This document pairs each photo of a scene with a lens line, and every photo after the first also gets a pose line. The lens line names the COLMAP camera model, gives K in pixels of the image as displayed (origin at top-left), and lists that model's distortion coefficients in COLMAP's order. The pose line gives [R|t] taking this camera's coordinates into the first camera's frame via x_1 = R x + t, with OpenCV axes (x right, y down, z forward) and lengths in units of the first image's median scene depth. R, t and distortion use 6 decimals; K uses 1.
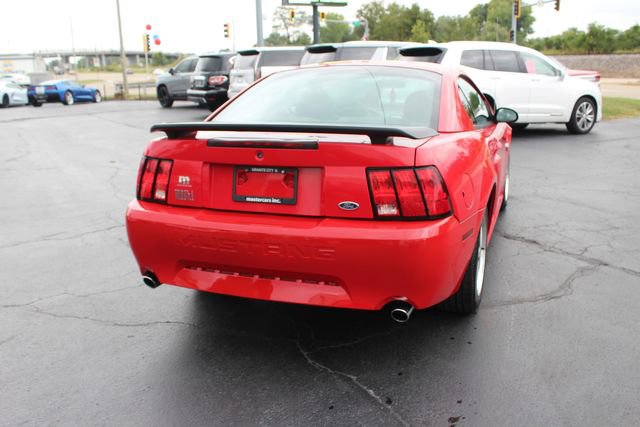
lens RADIAL K [[622.8, 0, 320.0], [0, 622.8, 213.5], [0, 0, 1]] dist [-0.163348, 0.171024]
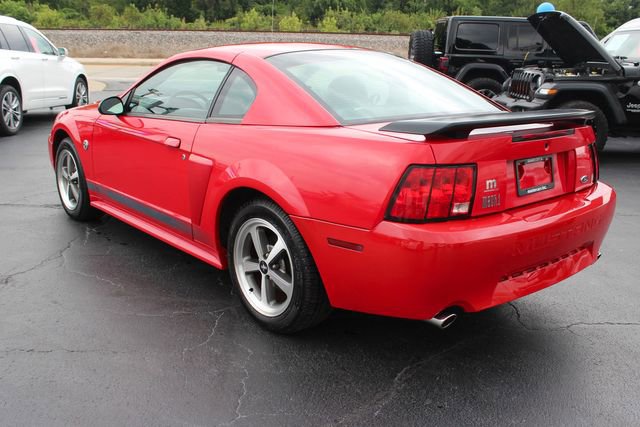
lens RADIAL K [[658.1, 0, 320.0], [0, 658.1, 213.5], [0, 0, 1]] dist [-0.167998, 0.208698]
pose [[0.463195, -0.194985, 0.864541, -1.095534], [0.174424, 0.976475, 0.126778, -0.166527], [-0.868922, 0.092074, 0.486309, 0.745671]]
